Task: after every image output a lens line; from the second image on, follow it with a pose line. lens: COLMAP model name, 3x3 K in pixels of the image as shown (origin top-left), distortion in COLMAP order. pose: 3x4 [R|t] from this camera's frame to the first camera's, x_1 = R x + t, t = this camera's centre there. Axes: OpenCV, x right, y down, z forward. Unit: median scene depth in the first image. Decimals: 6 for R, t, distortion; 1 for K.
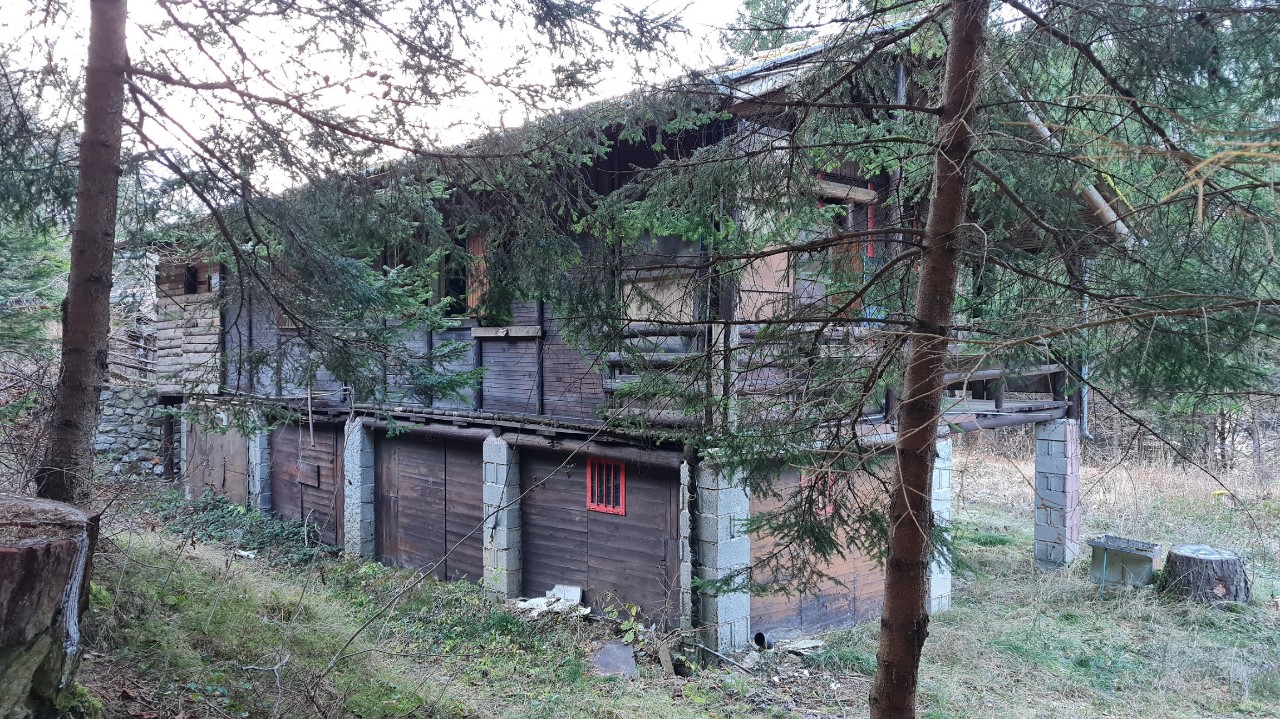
lens RADIAL K [[975.9, 0, 640.0], [0, 975.9, 359.5], [0, 0, 1]] dist [0.049215, -0.007232]
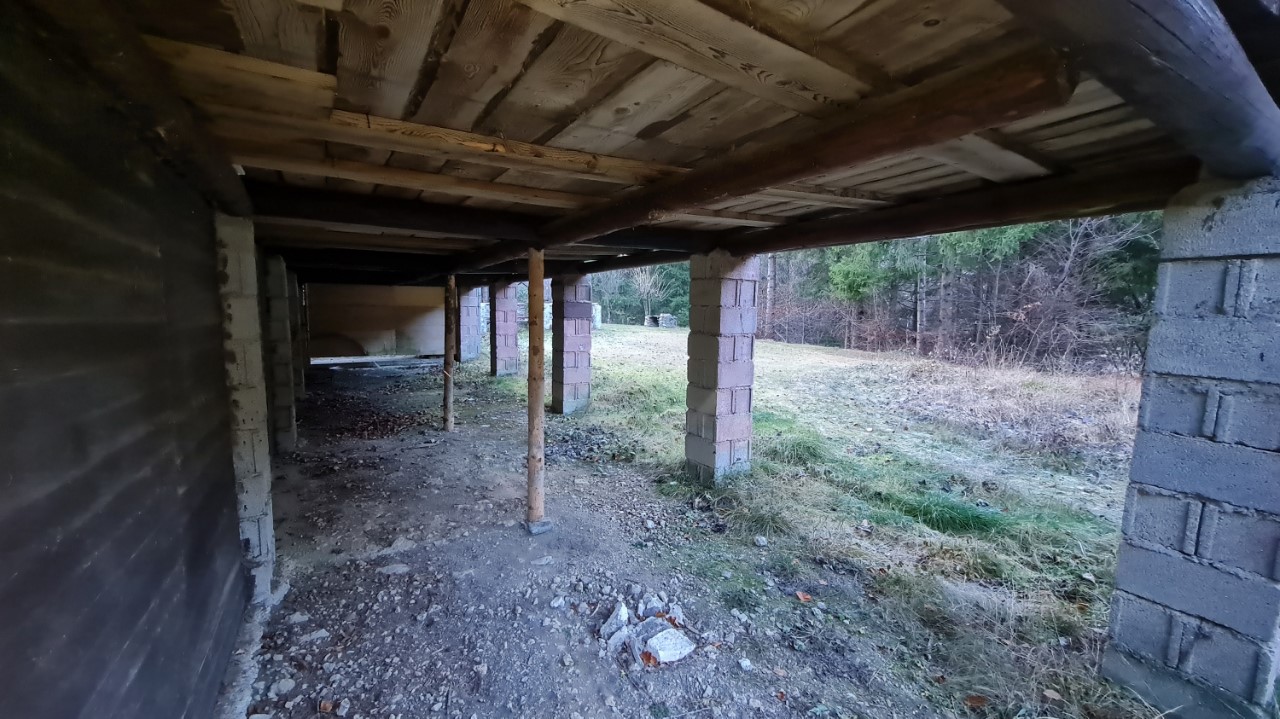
lens RADIAL K [[512.2, 0, 640.0], [0, 512.2, 359.5], [0, 0, 1]] dist [0.001573, 0.000015]
pose [[0.981262, 0.028428, -0.190567, 0.291714], [-0.011045, 0.995729, 0.091666, 0.100500], [0.192359, -0.087843, 0.977385, 0.845809]]
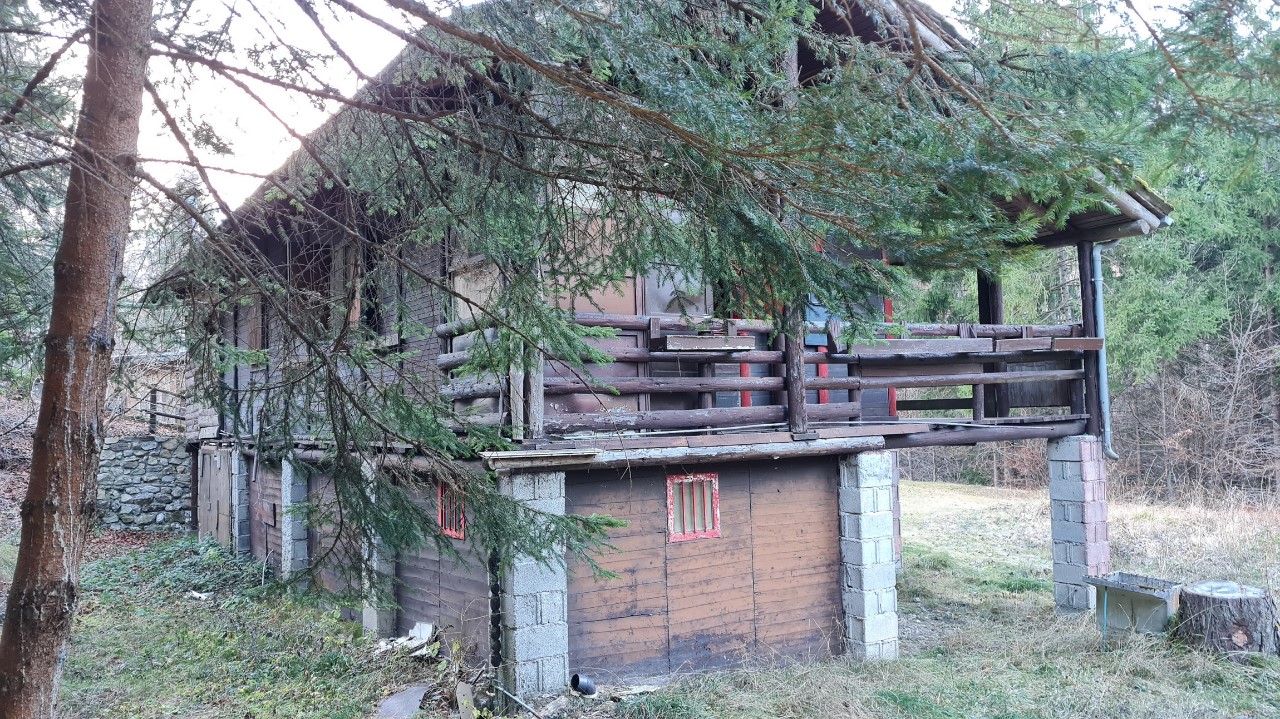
lens RADIAL K [[975.9, 0, 640.0], [0, 975.9, 359.5], [0, 0, 1]] dist [0.049215, -0.007232]
pose [[0.984295, -0.037199, -0.172568, 0.213301], [0.025823, 0.997371, -0.067707, 0.044190], [0.174632, 0.062187, 0.982668, 0.108492]]
